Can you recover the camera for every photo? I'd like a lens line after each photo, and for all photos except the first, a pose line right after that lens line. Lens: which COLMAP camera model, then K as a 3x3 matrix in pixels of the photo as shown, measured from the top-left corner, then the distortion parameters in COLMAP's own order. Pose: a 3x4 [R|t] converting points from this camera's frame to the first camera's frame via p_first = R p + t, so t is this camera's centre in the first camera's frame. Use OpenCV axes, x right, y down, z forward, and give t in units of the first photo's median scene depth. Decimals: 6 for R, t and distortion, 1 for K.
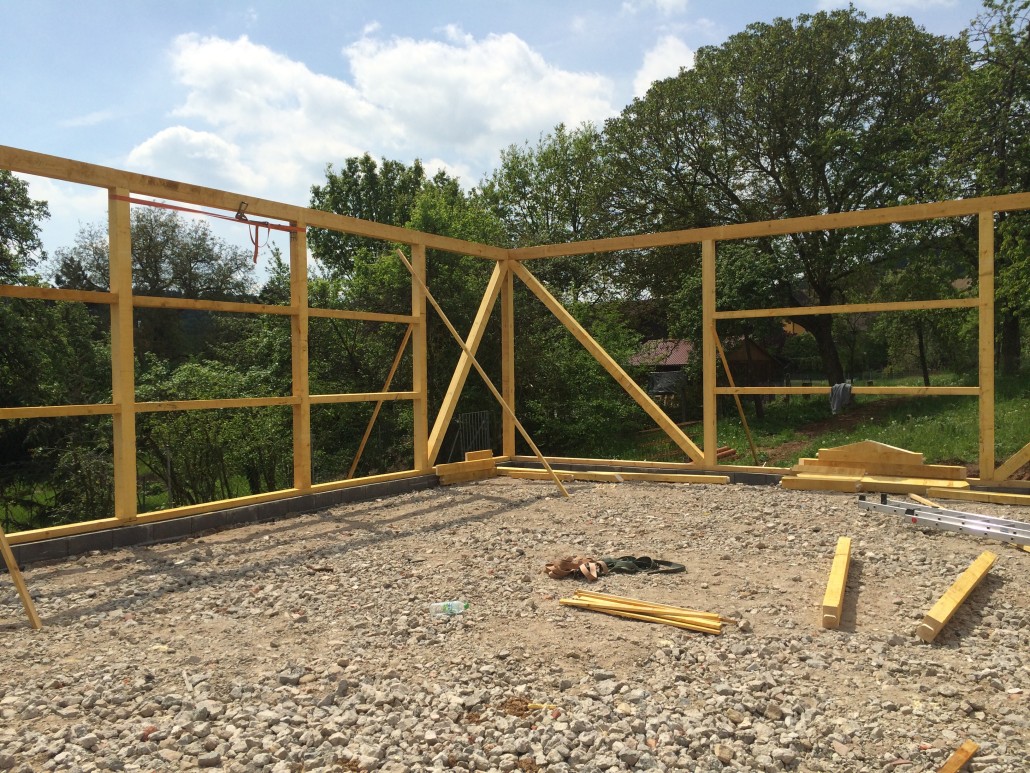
lens RADIAL K [[880.2, 0, 504.4], [0, 880.2, 392.6], [0, 0, 1]] dist [0.106390, -0.127768]
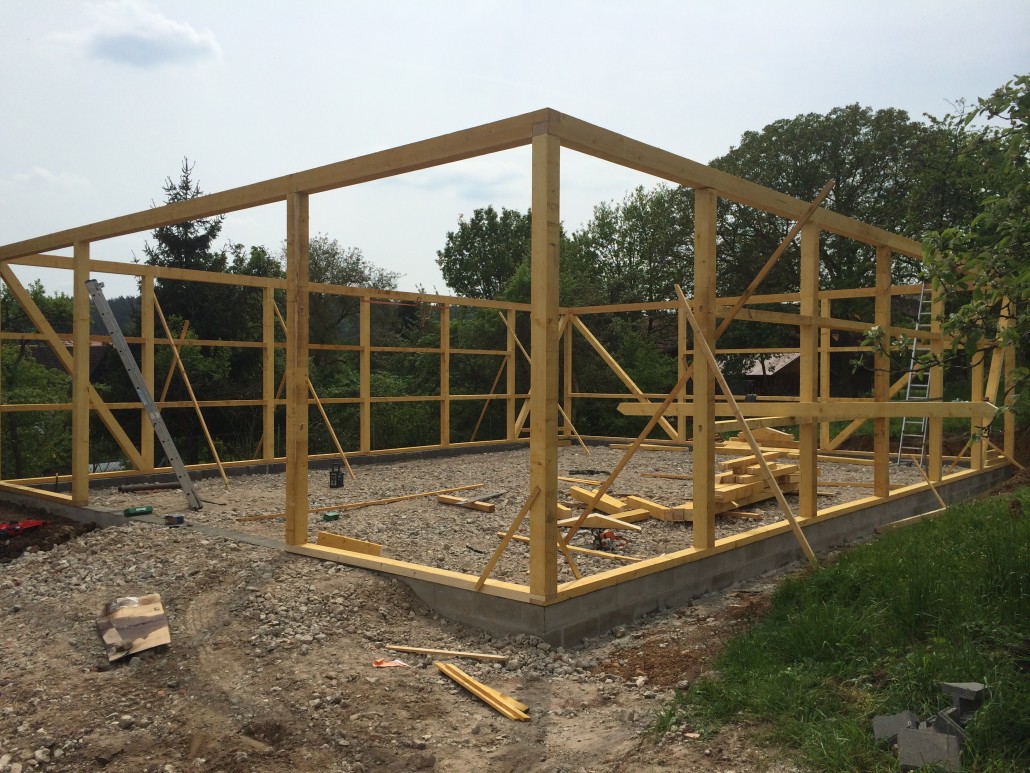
lens RADIAL K [[880.2, 0, 504.4], [0, 880.2, 392.6], [0, 0, 1]] dist [0.106390, -0.127768]
pose [[0.990076, 0.017920, -0.139386, 0.051157], [-0.018327, 0.999831, -0.001638, -0.000602], [0.139333, 0.004176, 0.990237, -0.274797]]
